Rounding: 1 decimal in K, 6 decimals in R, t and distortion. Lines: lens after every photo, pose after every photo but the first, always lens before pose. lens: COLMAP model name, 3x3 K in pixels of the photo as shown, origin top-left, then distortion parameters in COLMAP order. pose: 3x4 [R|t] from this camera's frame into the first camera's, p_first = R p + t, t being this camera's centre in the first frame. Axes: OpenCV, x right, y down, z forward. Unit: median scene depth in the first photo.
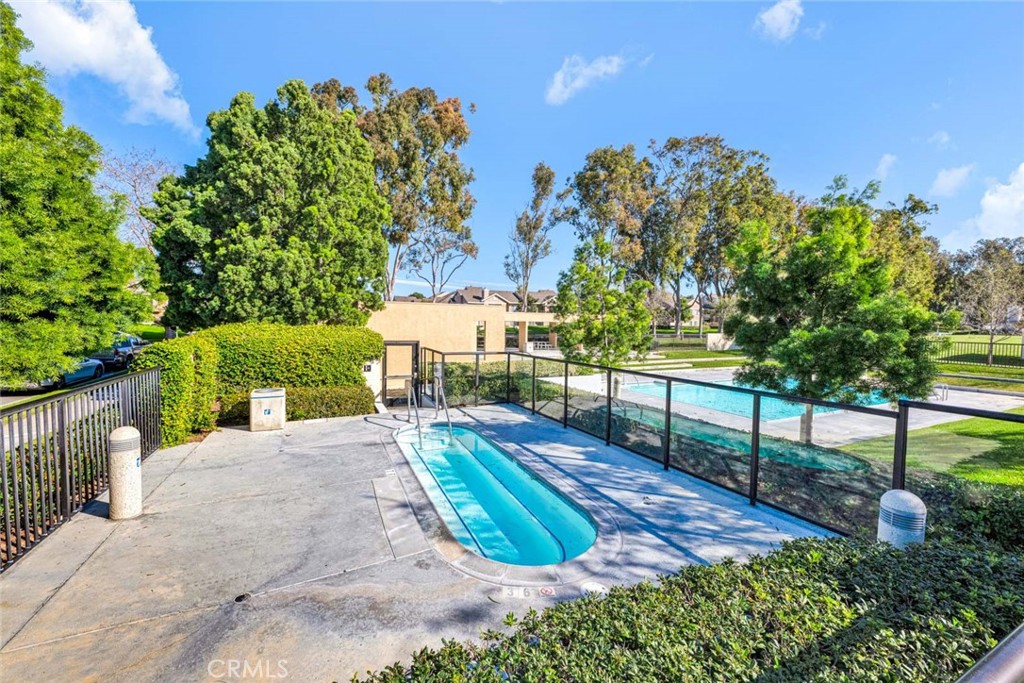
lens RADIAL K [[412.9, 0, 515.0], [0, 412.9, 341.2], [0, 0, 1]] dist [-0.007520, -0.000374]
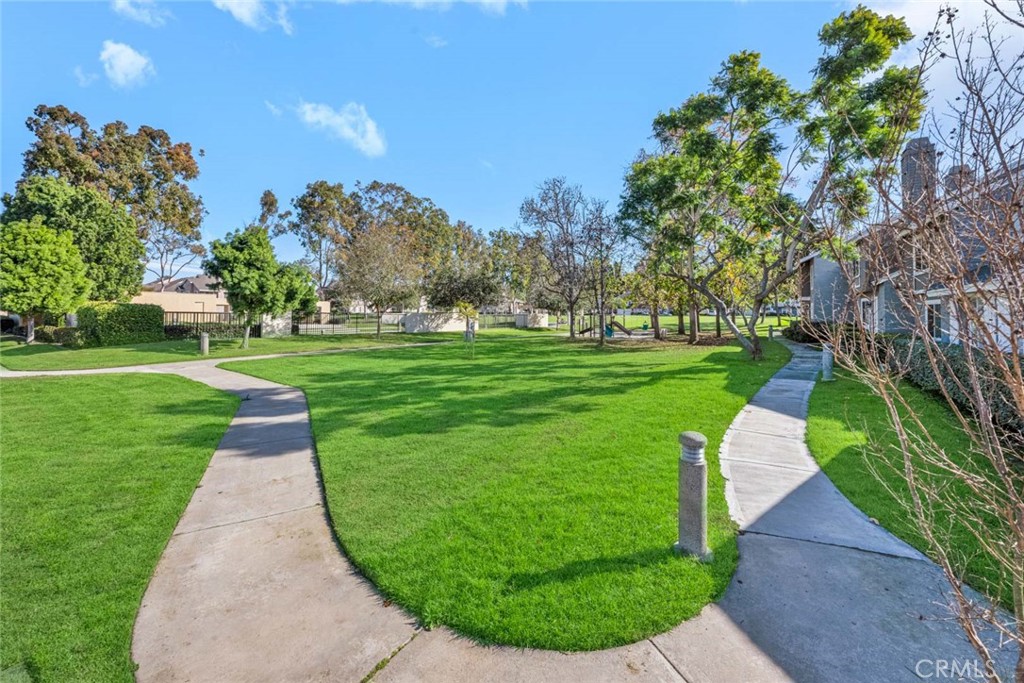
lens RADIAL K [[412.9, 0, 509.0], [0, 412.9, 307.0], [0, 0, 1]] dist [-0.007520, -0.000374]
pose [[0.866316, -0.000173, 0.499496, 0.083054], [0.031275, 0.998057, -0.053898, 0.048265], [-0.498516, 0.062314, 0.864638, -0.548950]]
